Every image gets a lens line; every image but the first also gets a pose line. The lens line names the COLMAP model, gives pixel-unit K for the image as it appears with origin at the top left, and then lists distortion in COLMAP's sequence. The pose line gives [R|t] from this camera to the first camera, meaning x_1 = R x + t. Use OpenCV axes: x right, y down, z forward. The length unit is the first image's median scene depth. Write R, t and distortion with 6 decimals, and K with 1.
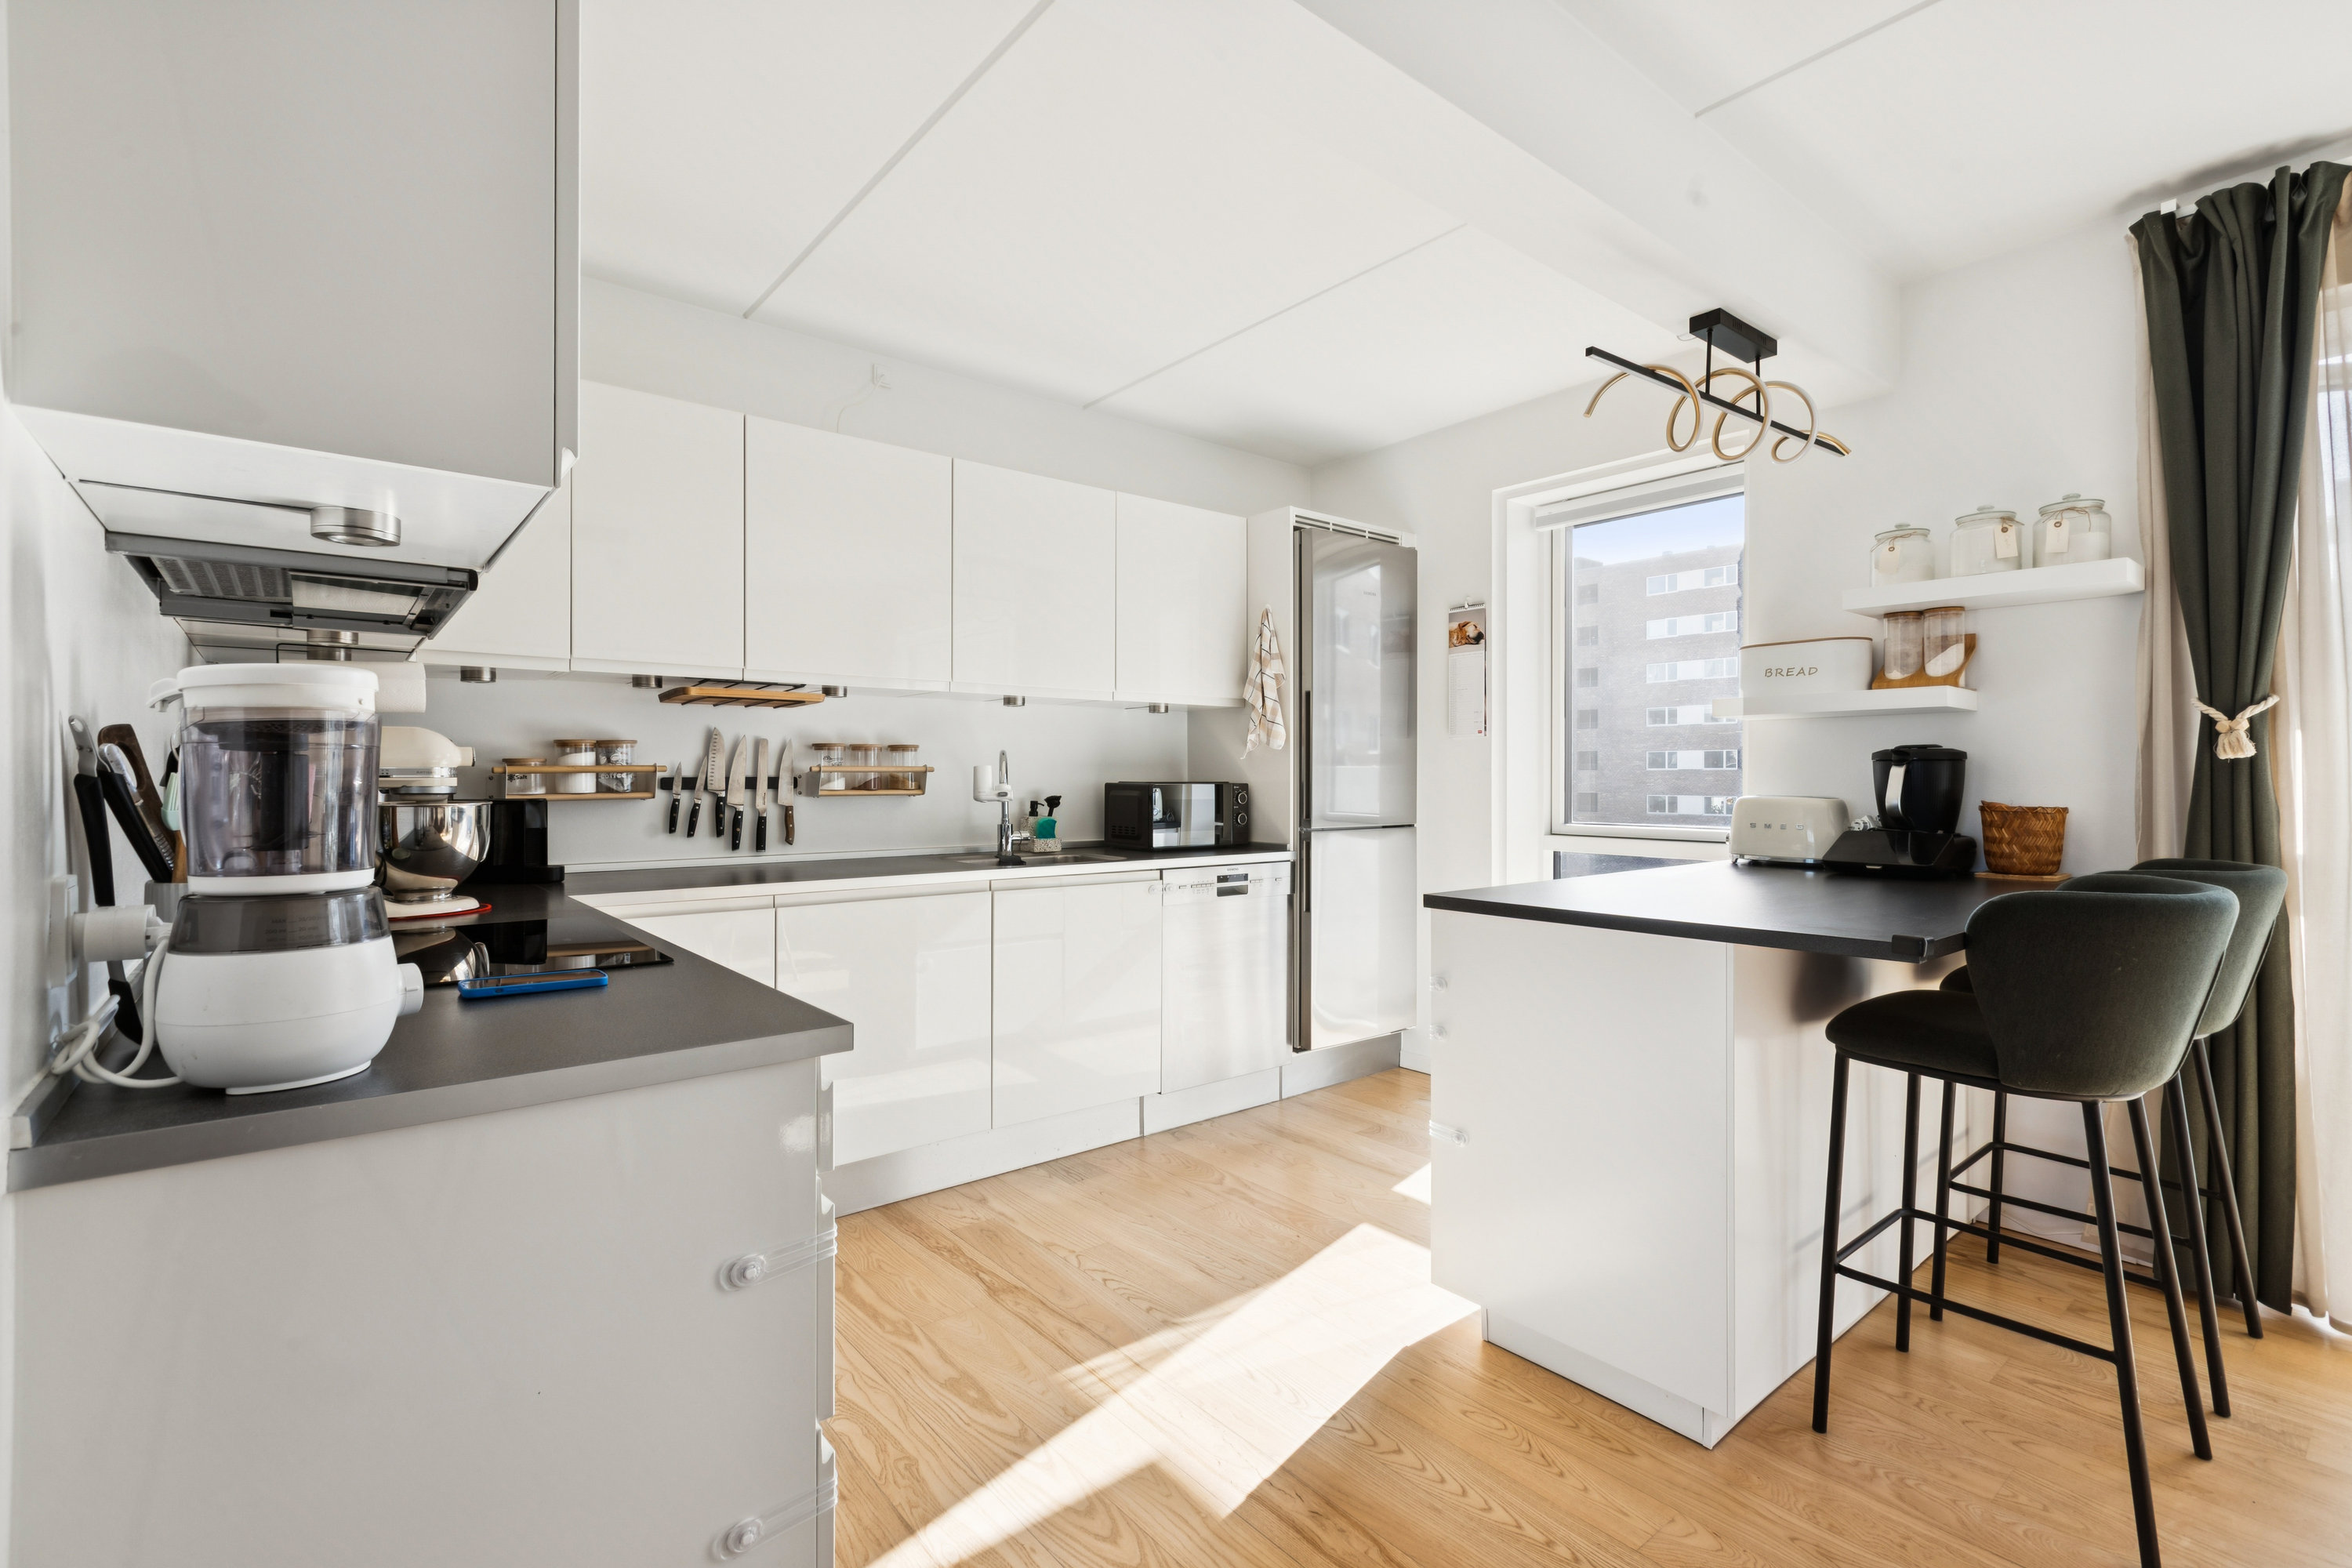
lens RADIAL K [[1070.4, 0, 1166.3], [0, 1070.4, 778.4], [0, 0, 1]] dist [-0.002211, 0.000150]
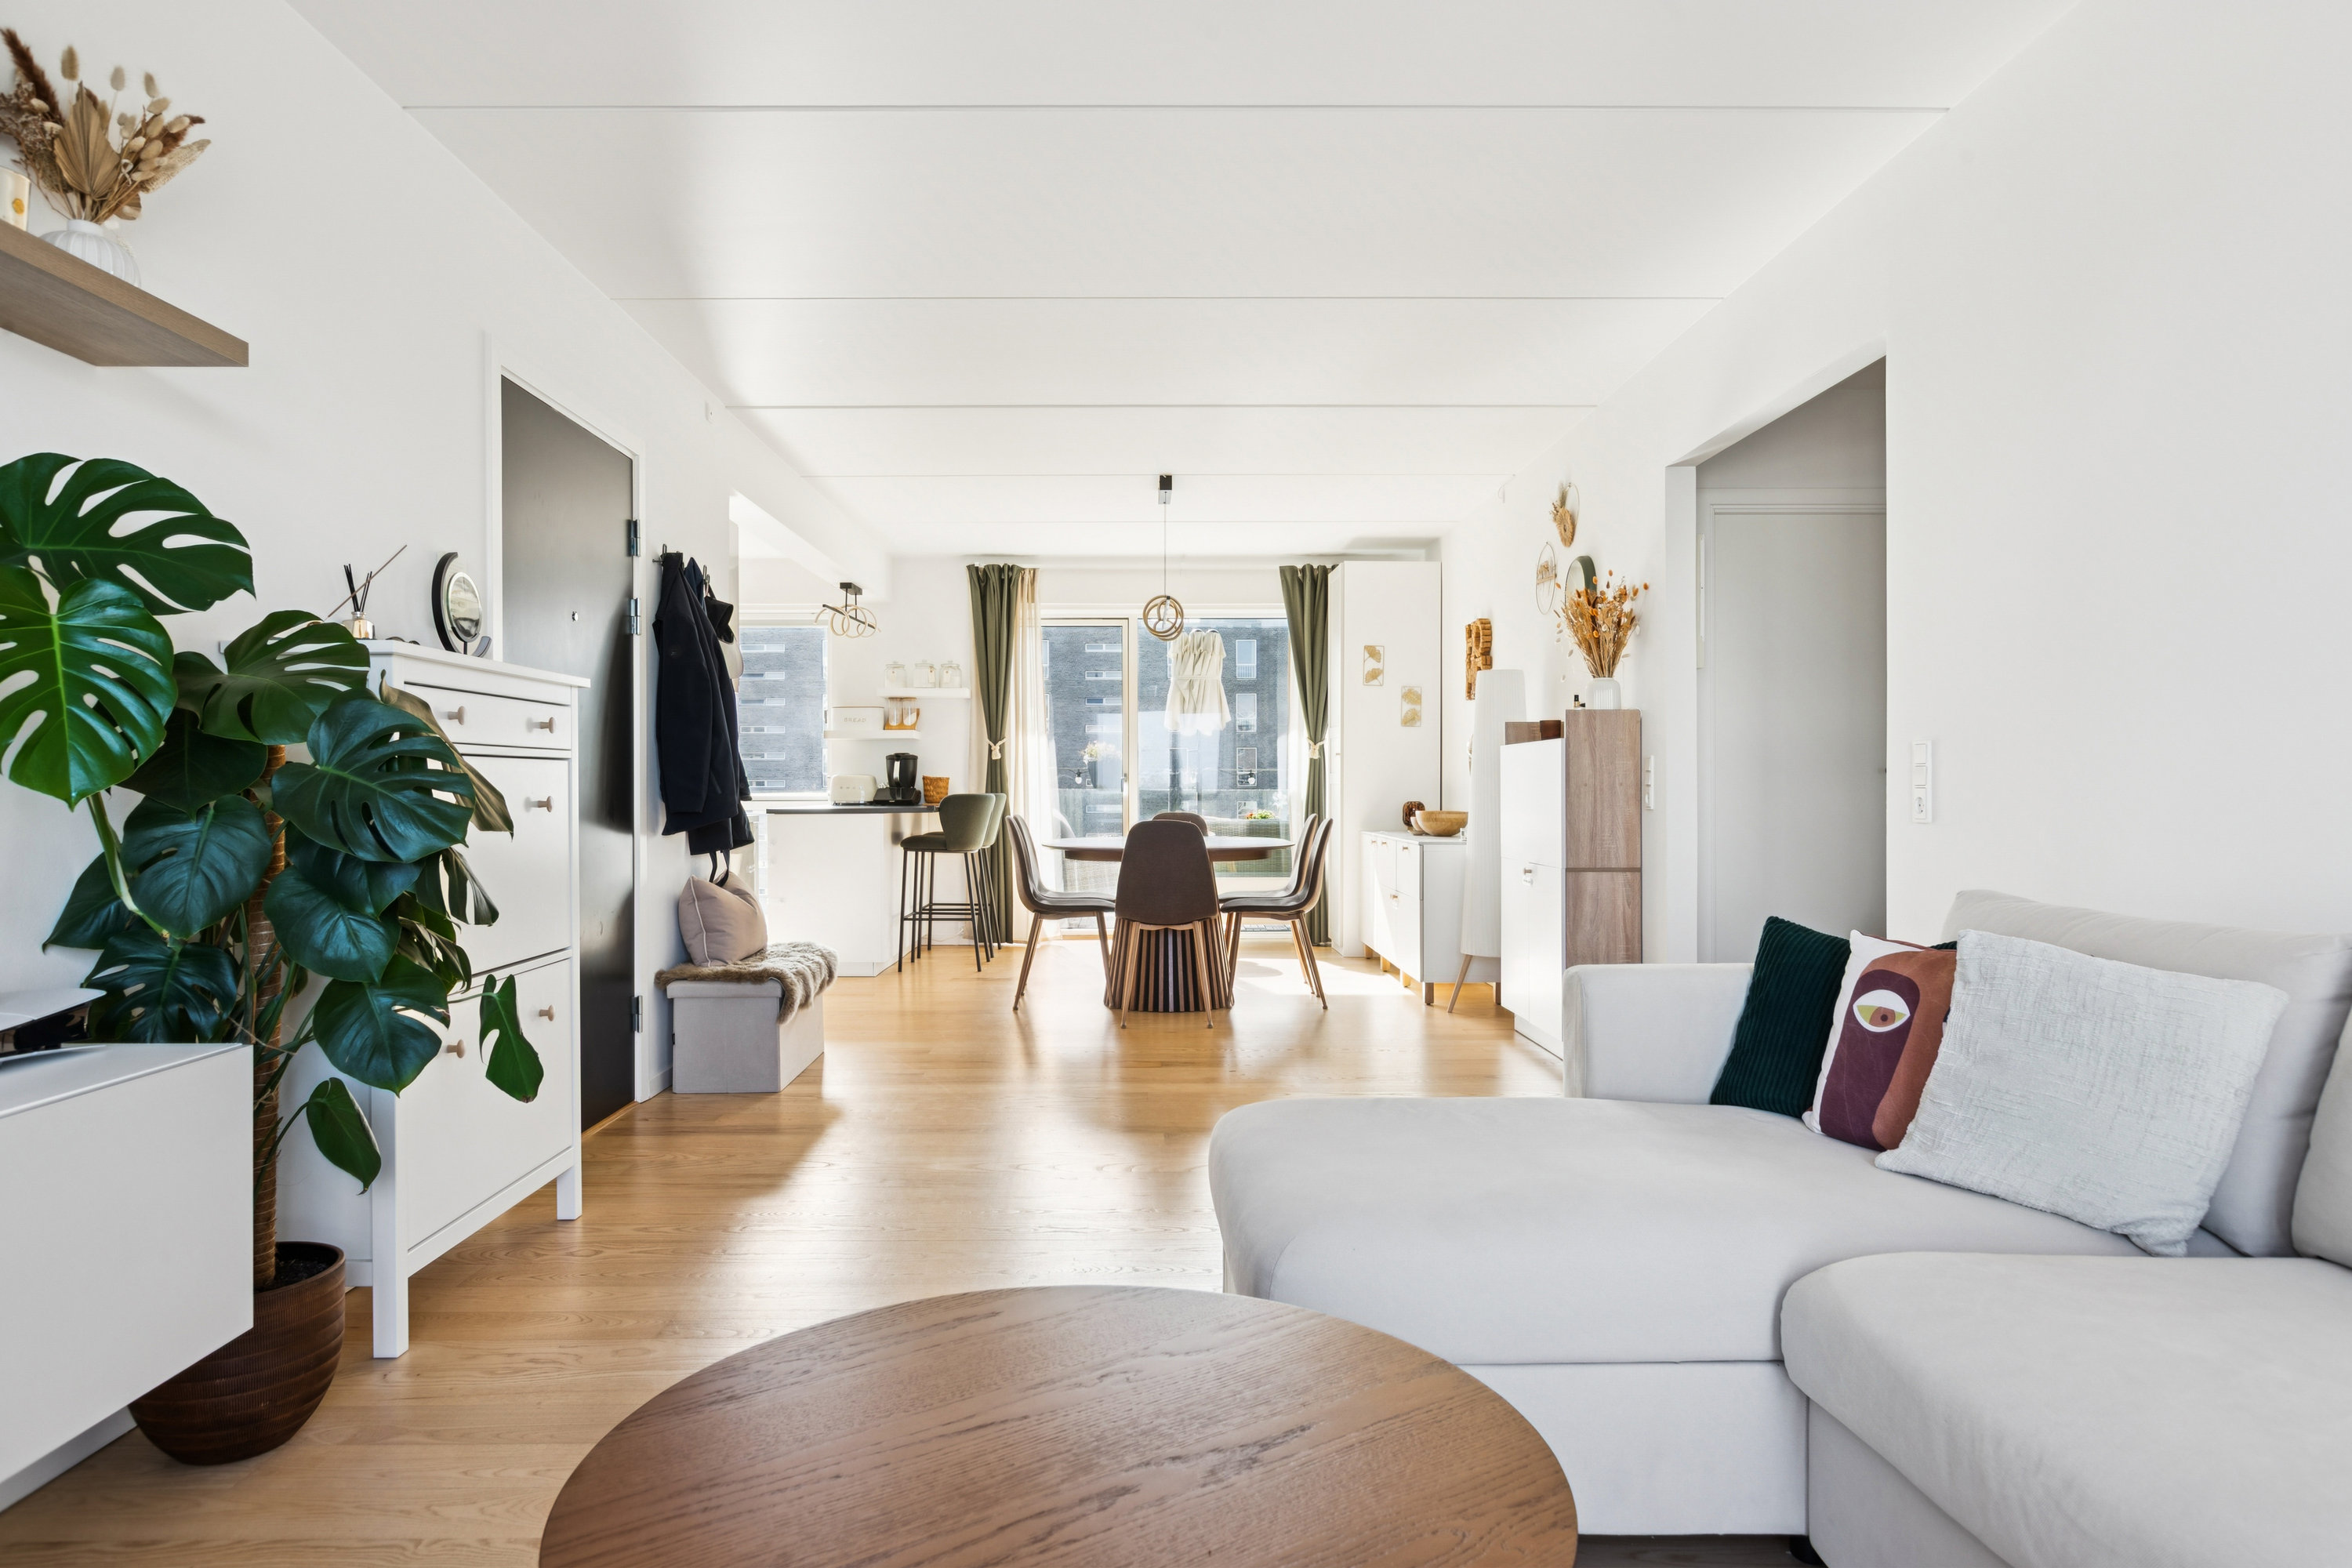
lens RADIAL K [[1407.9, 0, 1165.4], [0, 1407.9, 774.9], [0, 0, 1]] dist [0.000974, -0.000008]
pose [[0.619258, 0.003172, 0.785181, -1.433829], [0.006225, 0.999941, -0.008949, 0.050130], [-0.785163, 0.010429, 0.619201, -1.447080]]
